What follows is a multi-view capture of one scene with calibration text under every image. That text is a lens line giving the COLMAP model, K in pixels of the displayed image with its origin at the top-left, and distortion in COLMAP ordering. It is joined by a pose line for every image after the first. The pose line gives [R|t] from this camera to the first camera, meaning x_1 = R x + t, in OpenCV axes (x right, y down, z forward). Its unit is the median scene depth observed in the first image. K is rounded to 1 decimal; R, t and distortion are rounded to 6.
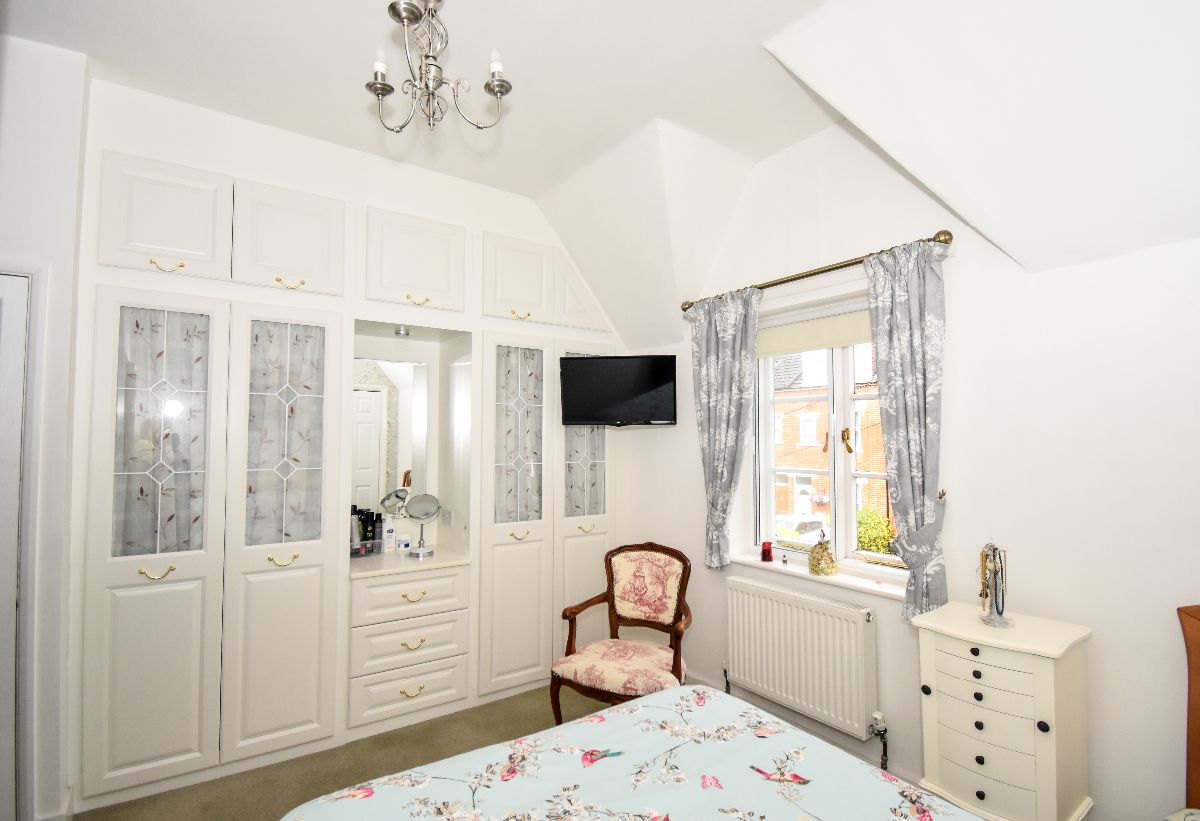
lens RADIAL K [[604.6, 0, 600.0], [0, 604.6, 410.5], [0, 0, 1]] dist [0.000584, -0.000002]
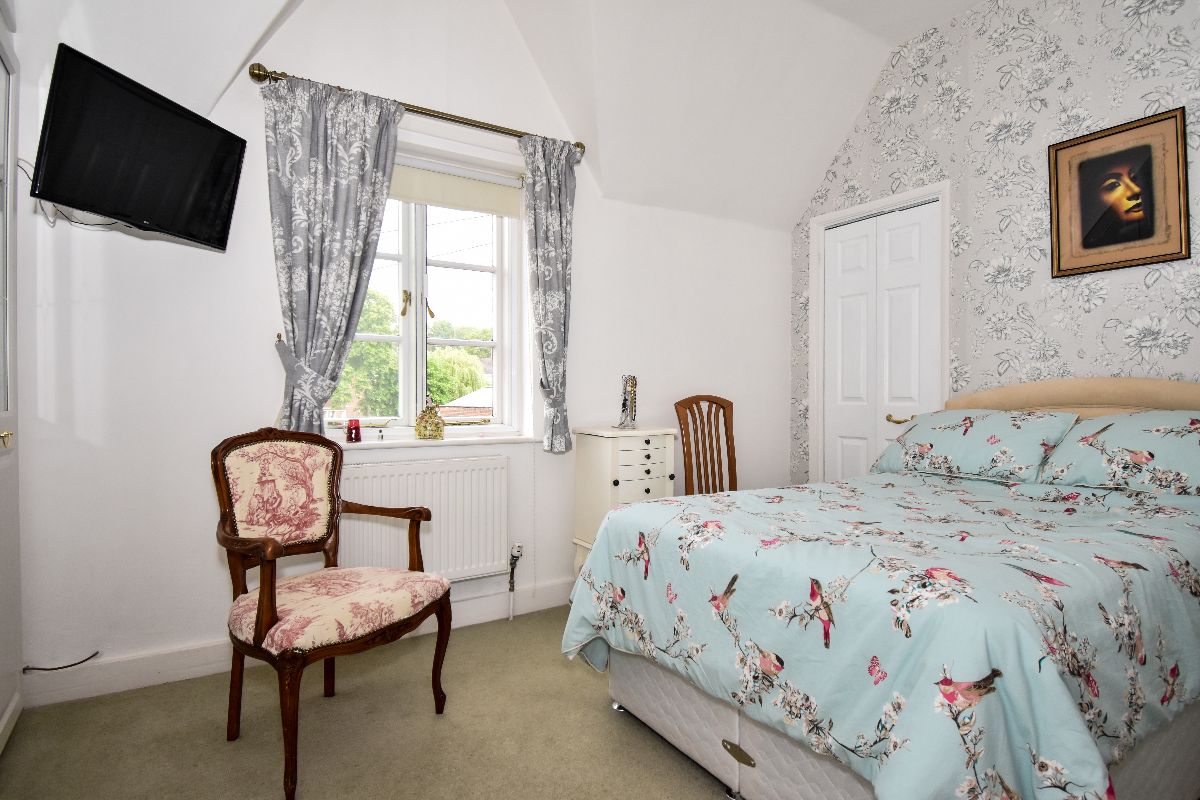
lens RADIAL K [[640.3, 0, 600.0], [0, 640.3, 400.0], [0, 0, 1]] dist [-0.000836, 0.000059]
pose [[0.028606, -0.004876, 0.999579, -0.589903], [-0.038630, 0.999236, 0.005980, 0.177603], [-0.998844, -0.038785, 0.028396, 0.658971]]
